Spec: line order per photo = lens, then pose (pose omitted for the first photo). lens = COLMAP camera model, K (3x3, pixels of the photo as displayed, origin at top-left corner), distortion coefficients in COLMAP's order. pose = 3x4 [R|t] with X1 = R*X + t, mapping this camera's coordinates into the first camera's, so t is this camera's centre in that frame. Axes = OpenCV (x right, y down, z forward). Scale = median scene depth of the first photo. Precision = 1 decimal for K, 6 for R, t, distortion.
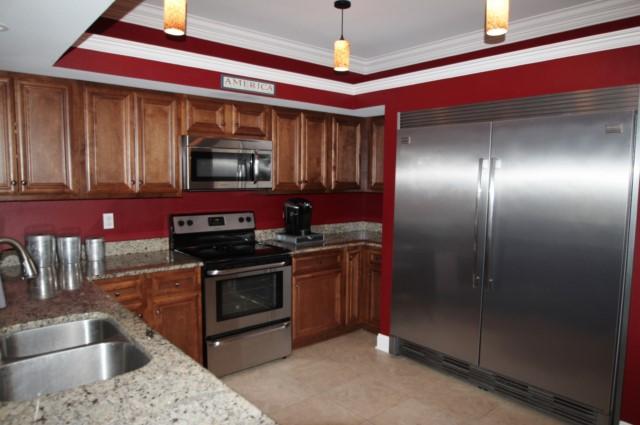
lens RADIAL K [[443.8, 0, 328.8], [0, 443.8, 214.2], [0, 0, 1]] dist [-0.047597, -0.000974]
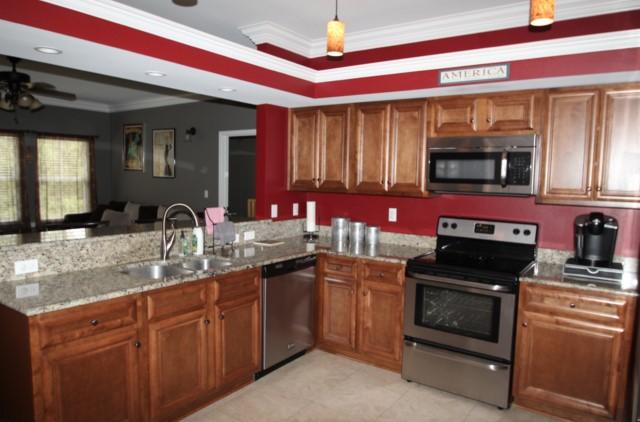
lens RADIAL K [[440.0, 0, 326.9], [0, 440.0, 213.0], [0, 0, 1]] dist [-0.042454, 0.000004]
pose [[0.242208, 0.080437, -0.966884, 0.606339], [-0.103052, 0.993053, 0.056799, -0.038283], [0.964736, 0.085882, 0.248815, 0.529177]]
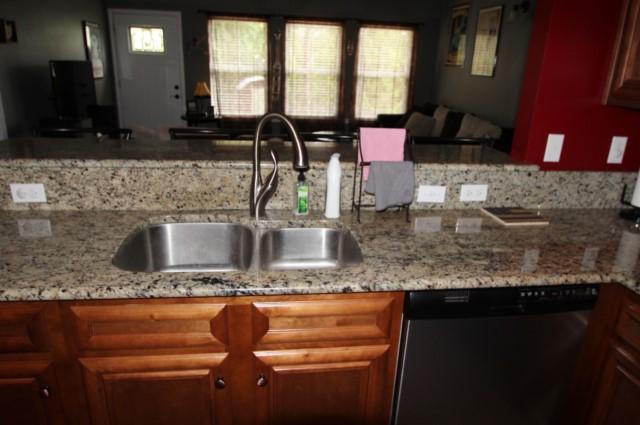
lens RADIAL K [[443.8, 0, 328.8], [0, 443.8, 214.2], [0, 0, 1]] dist [-0.047597, -0.000974]
pose [[-0.545390, 0.239934, -0.803107, 0.009731], [-0.117114, 0.926941, 0.356462, -0.046155], [0.829960, 0.288466, -0.477444, 0.745571]]
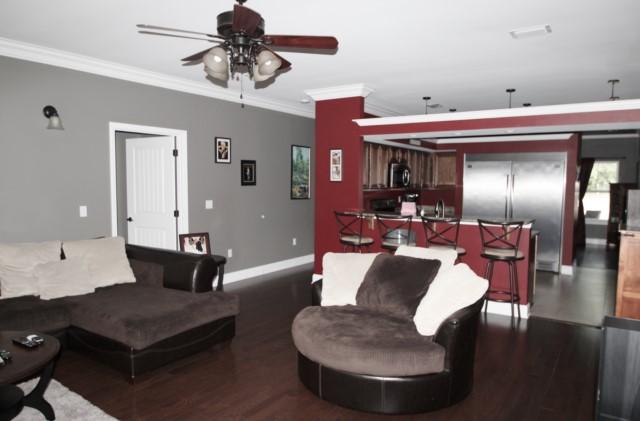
lens RADIAL K [[440.0, 0, 326.9], [0, 440.0, 212.5], [0, 0, 1]] dist [-0.042454, 0.000004]
pose [[0.967015, -0.016772, 0.254167, -1.216453], [0.018749, 0.999810, -0.005359, 0.079423], [-0.254029, 0.009948, 0.967145, -1.099177]]
